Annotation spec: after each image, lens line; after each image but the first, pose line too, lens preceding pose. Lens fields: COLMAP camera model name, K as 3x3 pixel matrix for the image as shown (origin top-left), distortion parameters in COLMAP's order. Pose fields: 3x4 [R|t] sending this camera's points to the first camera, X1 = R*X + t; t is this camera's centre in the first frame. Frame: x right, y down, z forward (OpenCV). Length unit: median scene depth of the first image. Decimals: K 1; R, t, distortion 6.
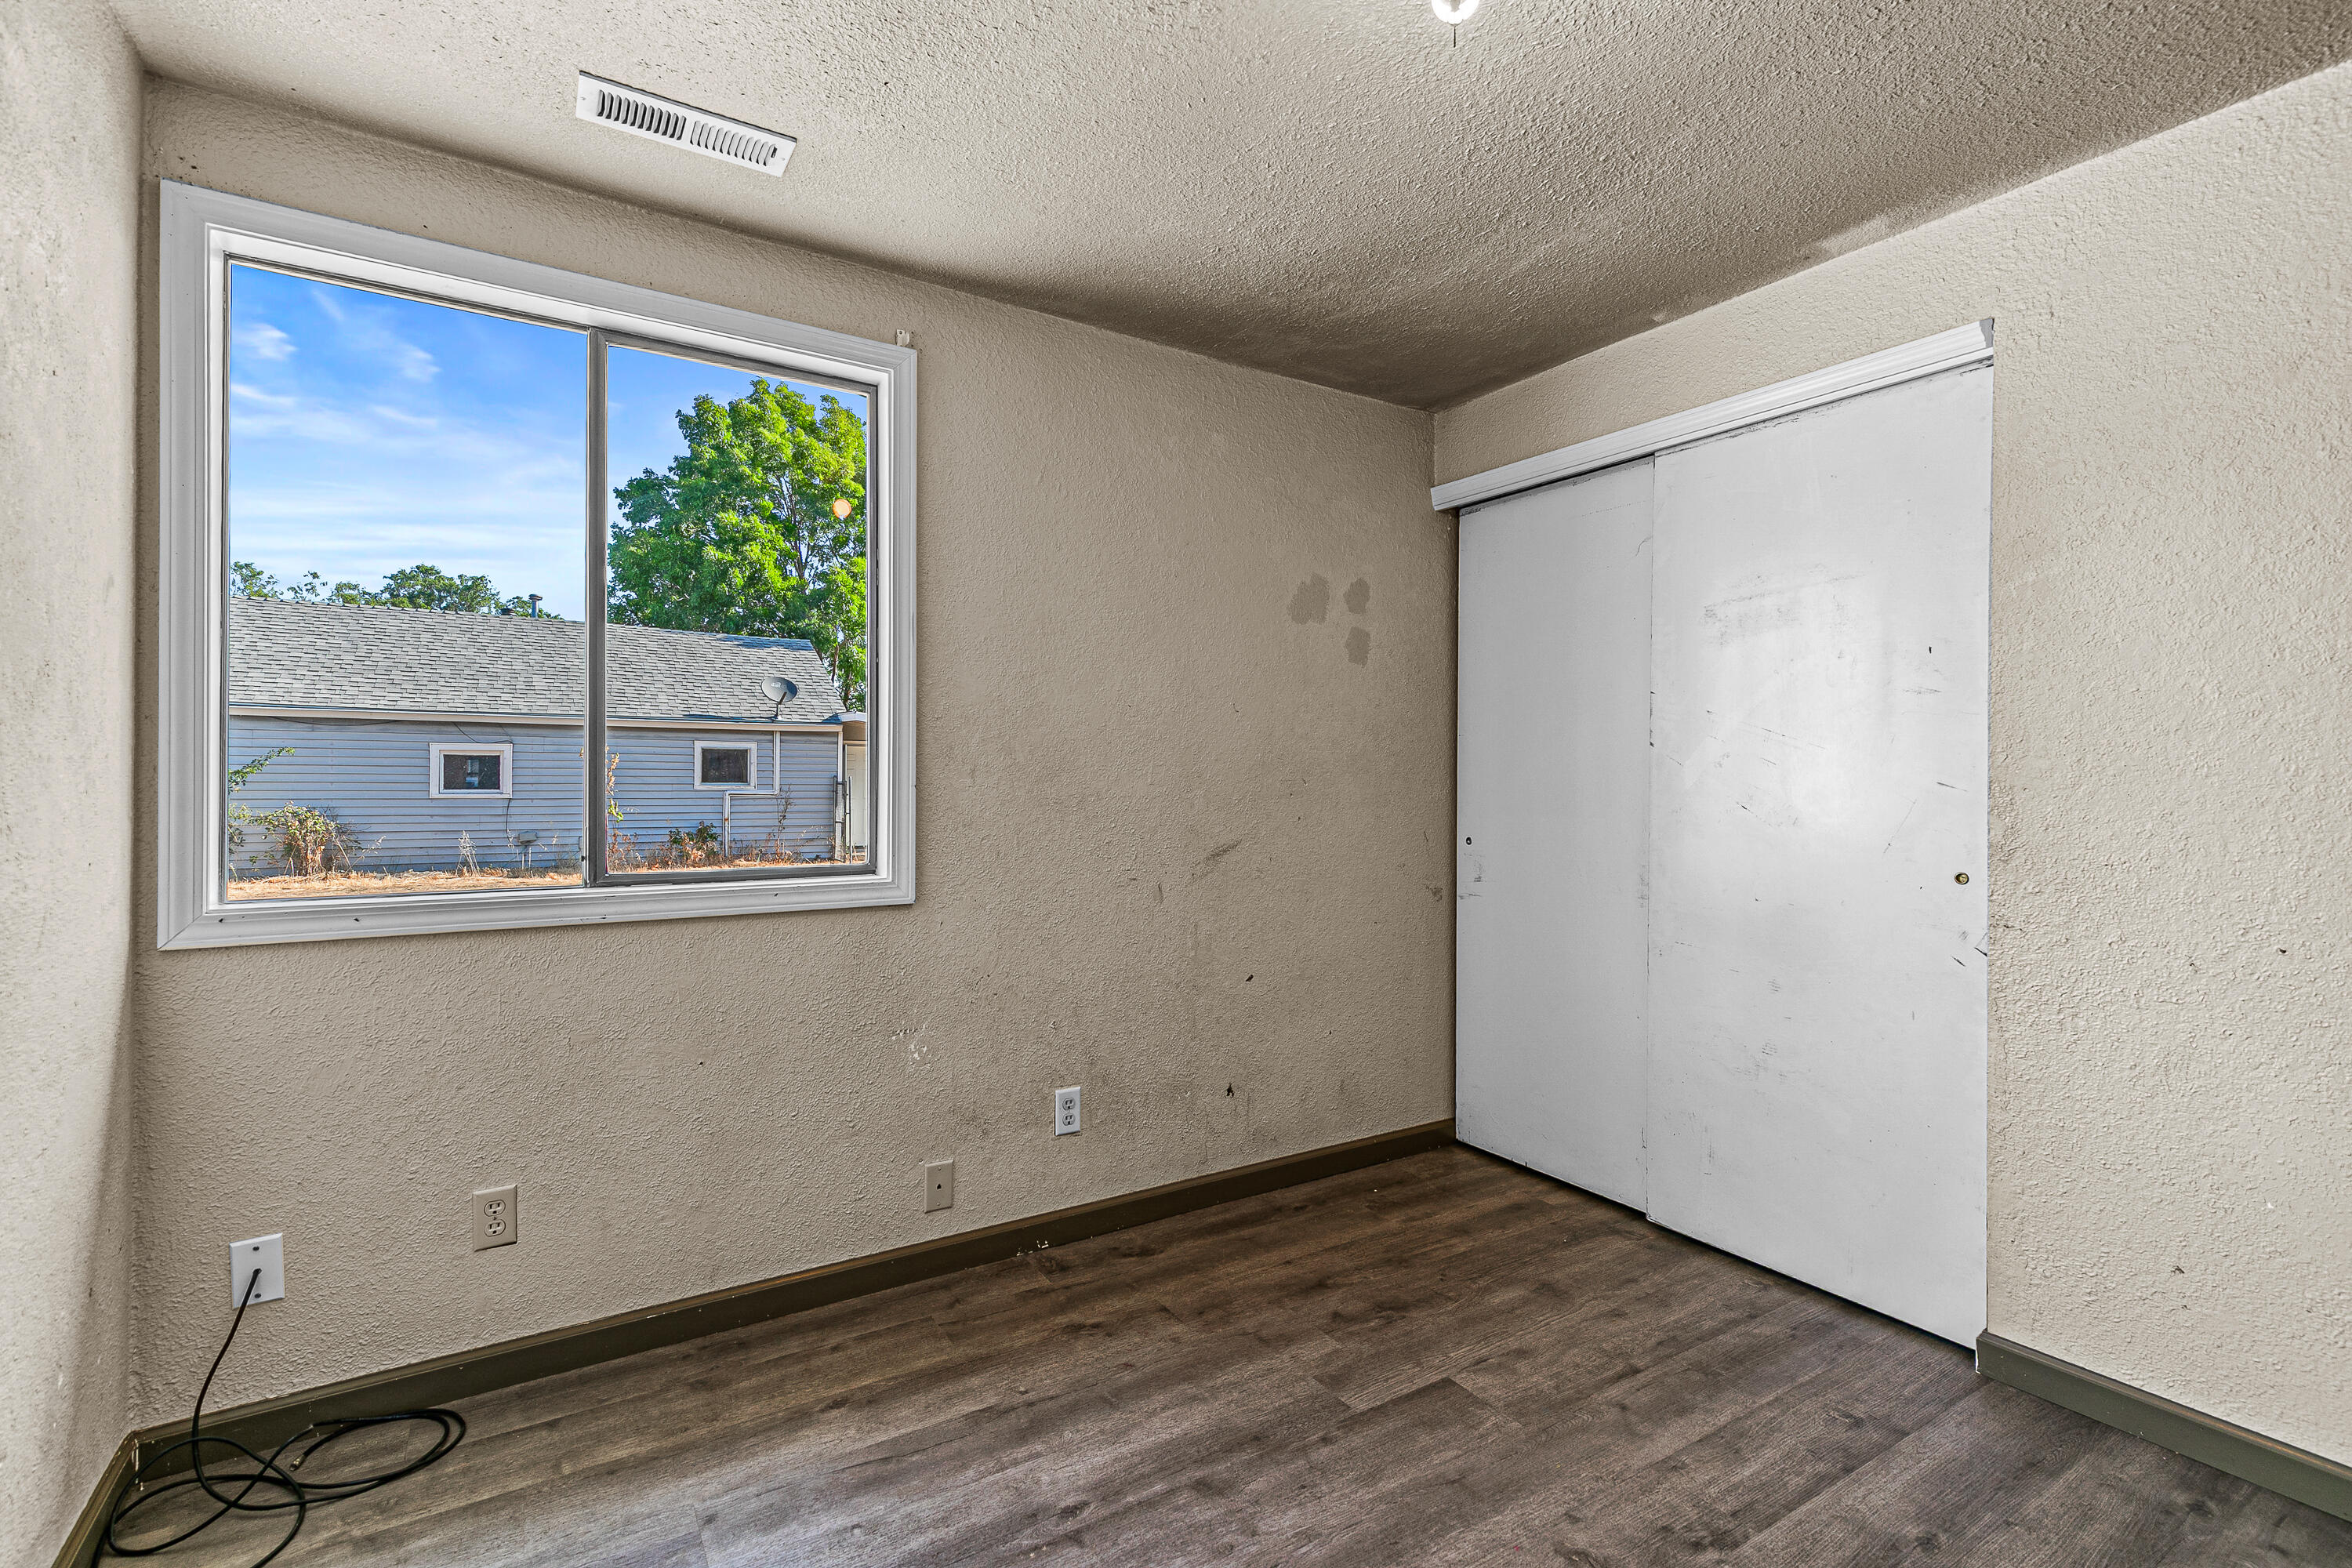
lens RADIAL K [[1080.2, 0, 1184.4], [0, 1080.2, 791.3], [0, 0, 1]] dist [0.009674, -0.000956]
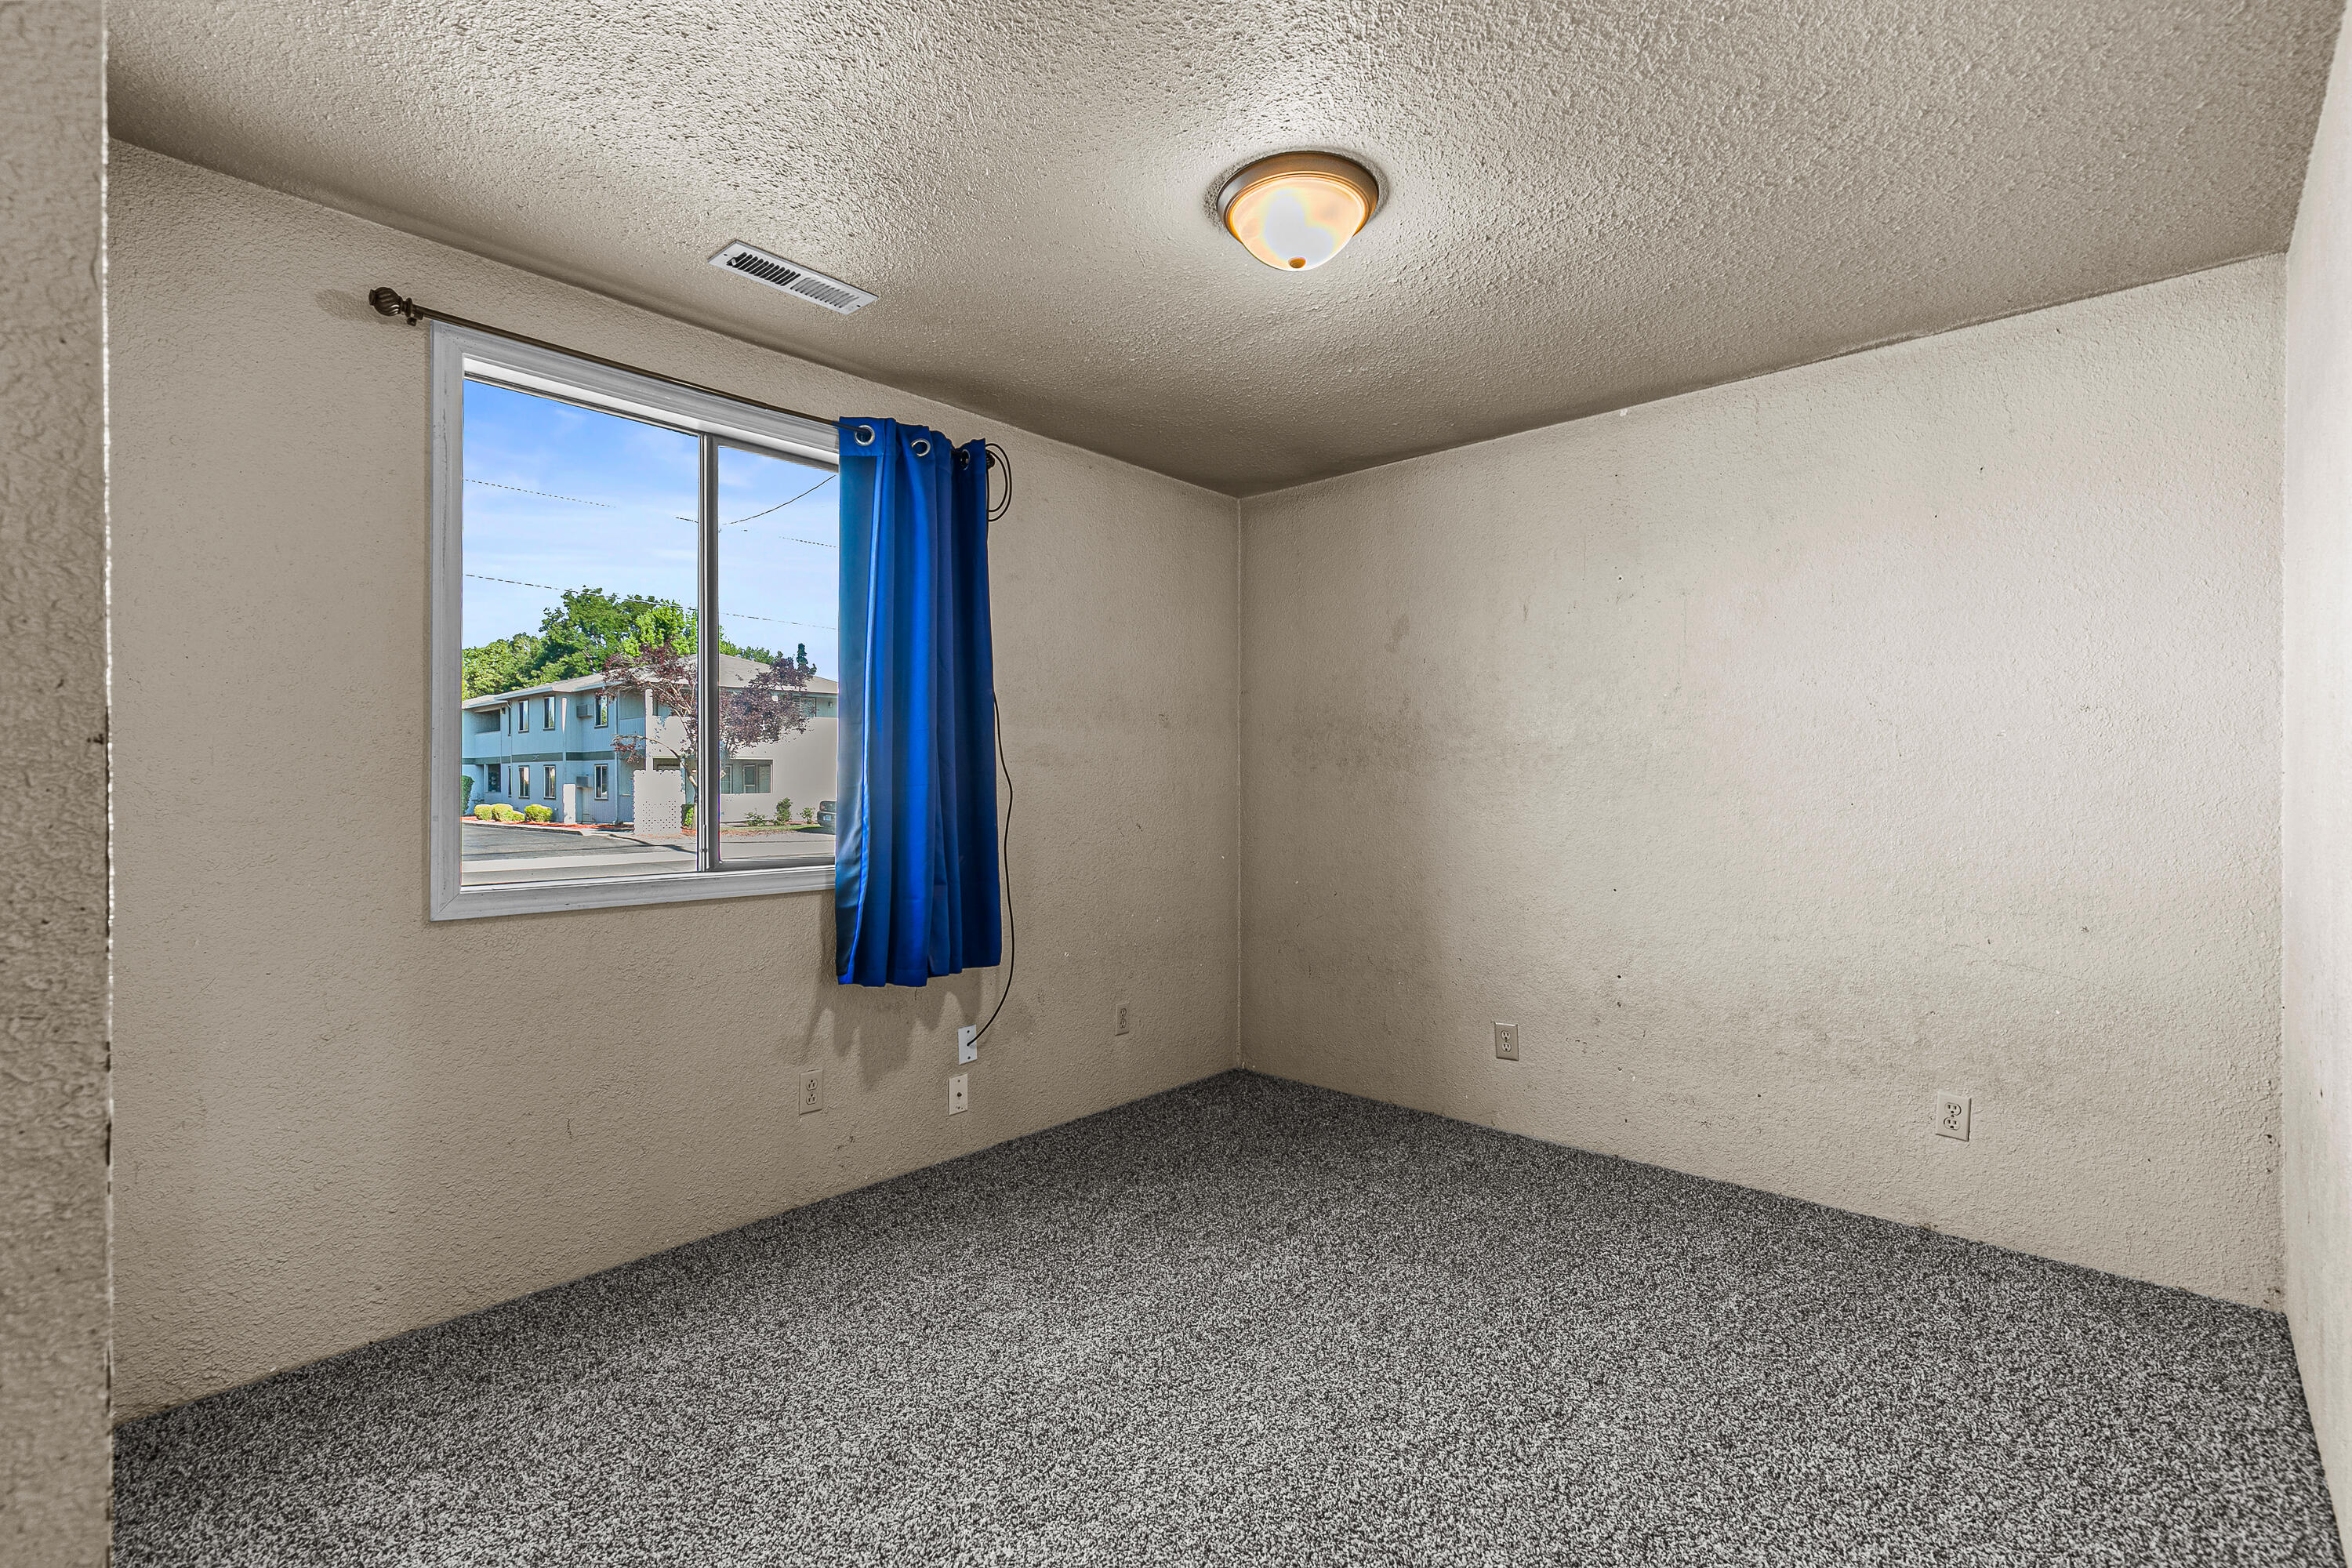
lens RADIAL K [[1080.2, 0, 1184.4], [0, 1080.2, 791.3], [0, 0, 1]] dist [0.009674, -0.000956]
pose [[0.959331, 0.002713, 0.282270, -0.374996], [-0.003562, 0.999991, 0.002494, -0.008795], [-0.282261, -0.003399, 0.959332, -0.364665]]
